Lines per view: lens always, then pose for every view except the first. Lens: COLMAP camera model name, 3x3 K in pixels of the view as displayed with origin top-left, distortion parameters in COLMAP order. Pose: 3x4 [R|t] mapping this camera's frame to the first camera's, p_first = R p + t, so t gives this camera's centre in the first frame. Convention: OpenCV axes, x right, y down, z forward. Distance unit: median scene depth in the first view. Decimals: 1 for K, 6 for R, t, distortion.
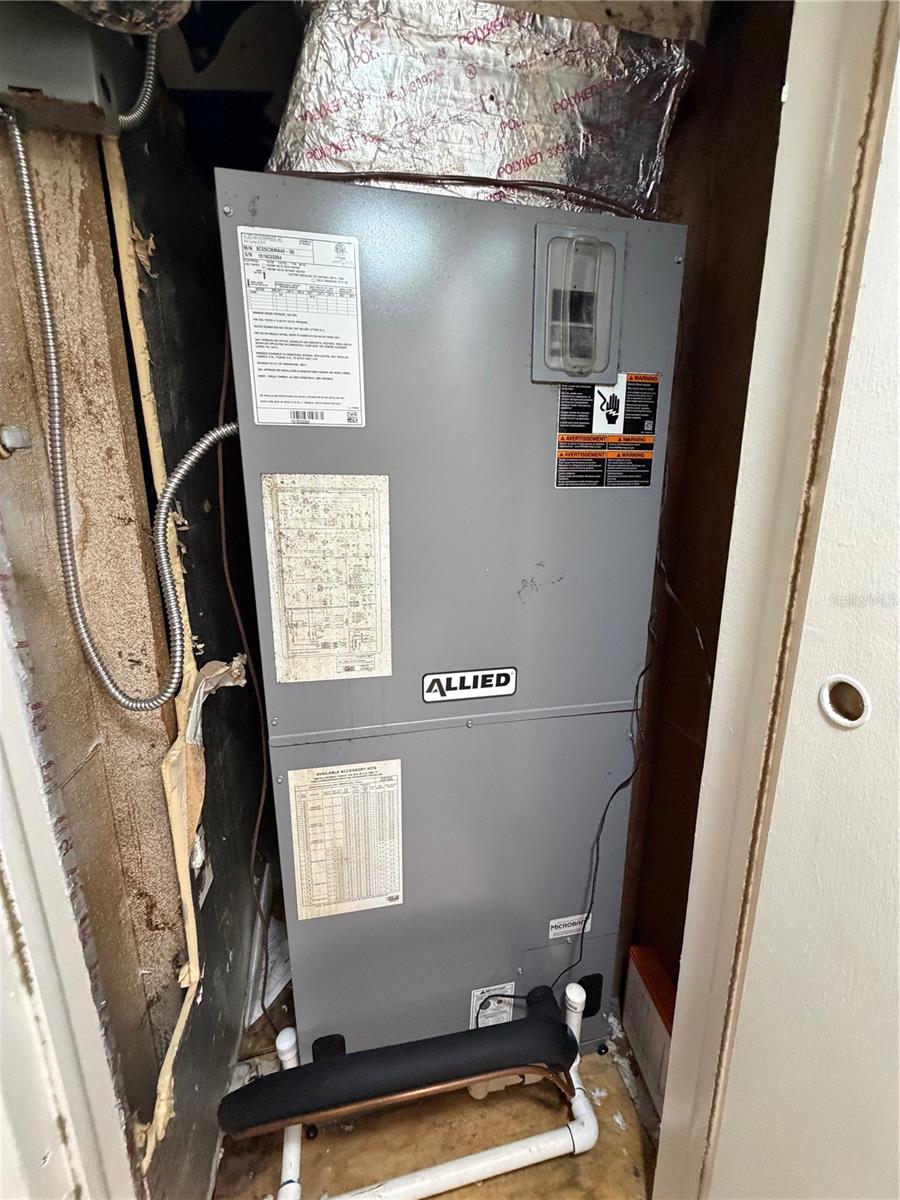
lens RADIAL K [[479.6, 0, 452.0], [0, 479.6, 599.9], [0, 0, 1]] dist [0.002147, -0.000331]
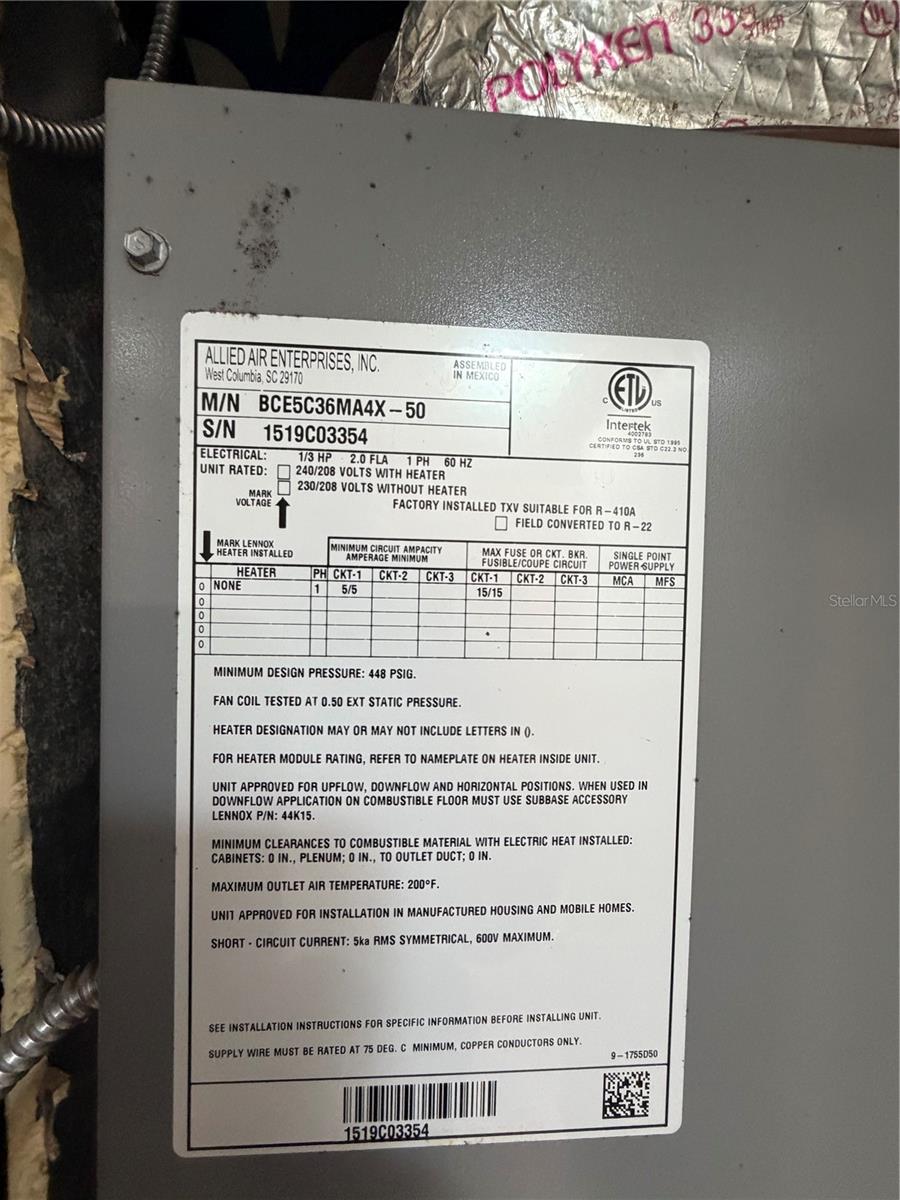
lens RADIAL K [[479.6, 0, 448.6], [0, 479.6, 599.5], [0, 0, 1]] dist [0.002147, -0.000331]
pose [[0.989574, 0.029966, -0.140875, -0.281730], [-0.057096, 0.979596, -0.192695, -0.591473], [0.132227, 0.198729, 0.971094, 0.796830]]
